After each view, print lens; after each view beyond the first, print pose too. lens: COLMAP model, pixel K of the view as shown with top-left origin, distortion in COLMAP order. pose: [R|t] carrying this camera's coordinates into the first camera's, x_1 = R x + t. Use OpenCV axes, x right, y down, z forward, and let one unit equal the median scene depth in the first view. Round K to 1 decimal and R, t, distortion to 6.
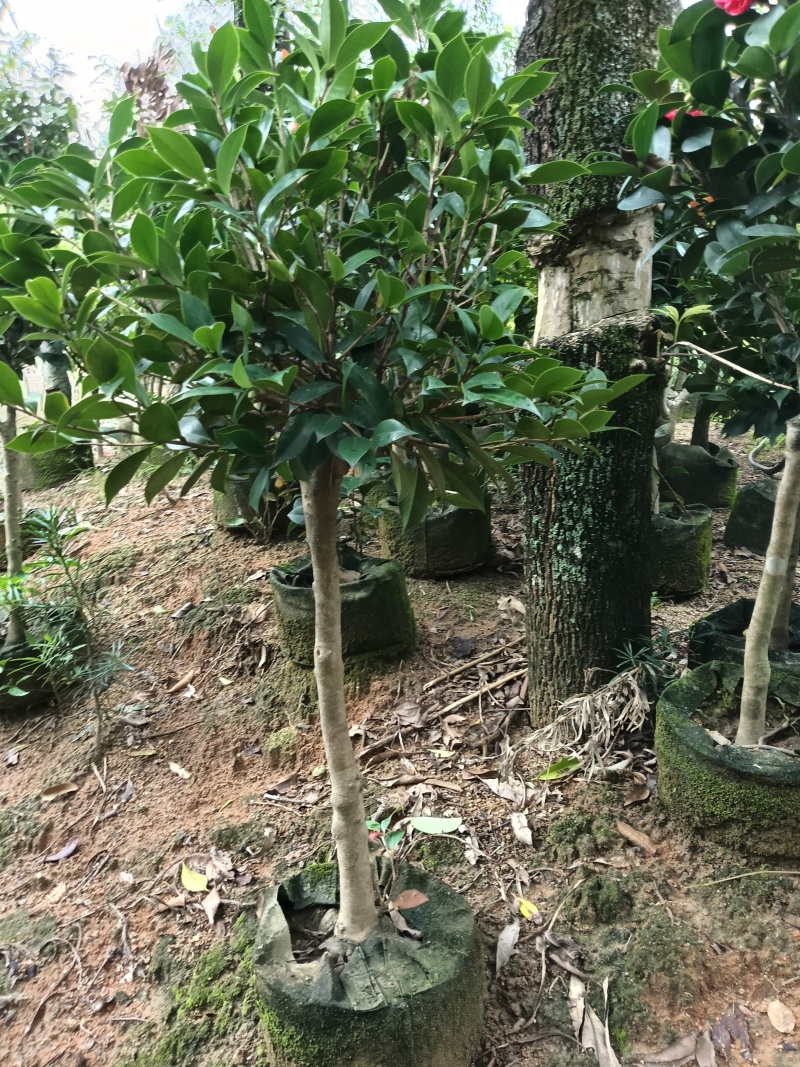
lens RADIAL K [[848.6, 0, 400.0], [0, 848.6, 533.5], [0, 0, 1]] dist [-0.012019, -0.002011]
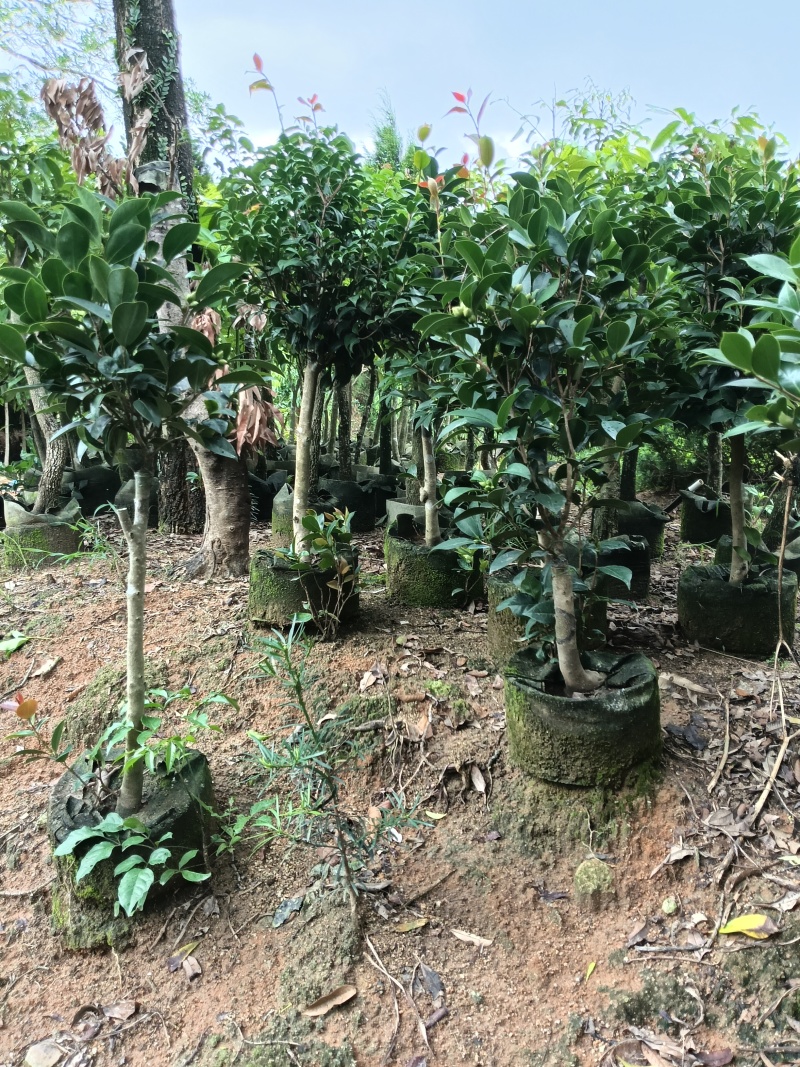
lens RADIAL K [[848.6, 0, 400.0], [0, 848.6, 533.5], [0, 0, 1]] dist [-0.012019, -0.002011]
pose [[0.937216, -0.074913, 0.340608, -0.674766], [0.087791, 0.995884, -0.022532, -0.124513], [-0.337519, 0.051020, 0.939935, 0.244614]]
